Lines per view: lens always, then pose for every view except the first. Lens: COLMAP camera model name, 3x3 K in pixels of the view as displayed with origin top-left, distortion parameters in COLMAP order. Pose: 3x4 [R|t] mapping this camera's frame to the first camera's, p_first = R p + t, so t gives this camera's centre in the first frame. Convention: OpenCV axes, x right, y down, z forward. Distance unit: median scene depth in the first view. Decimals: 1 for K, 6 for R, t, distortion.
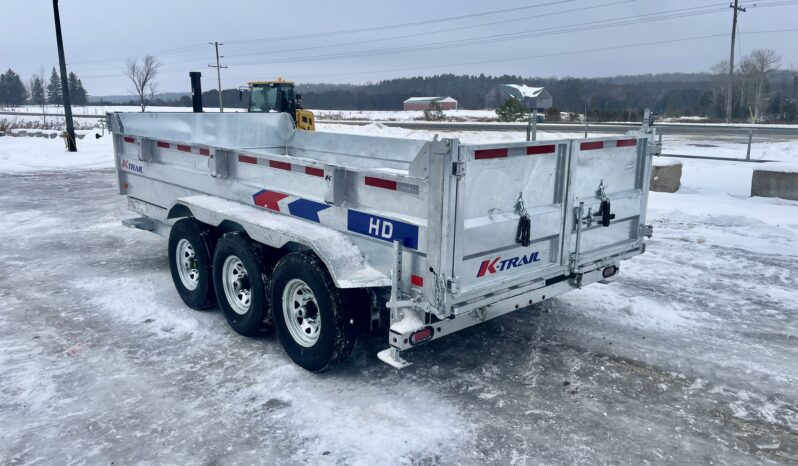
lens RADIAL K [[597.5, 0, 397.3], [0, 597.5, 222.8], [0, 0, 1]] dist [0.083687, -0.106292]
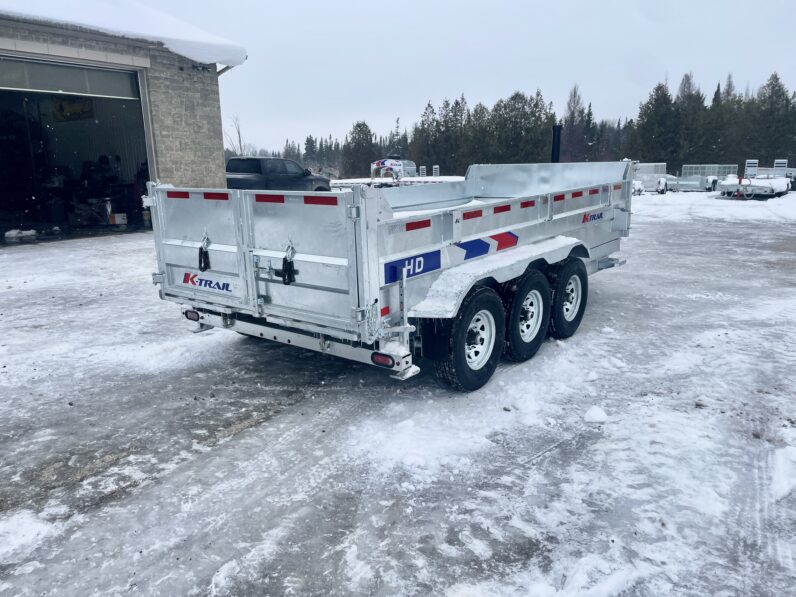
lens RADIAL K [[601.9, 0, 396.7], [0, 601.9, 292.5], [0, 0, 1]] dist [0.084396, -0.105319]
pose [[0.168351, 0.198461, -0.965542, 1.132069], [-0.168166, 0.970945, 0.170250, -0.151953], [0.971277, 0.133710, 0.196834, 0.849282]]
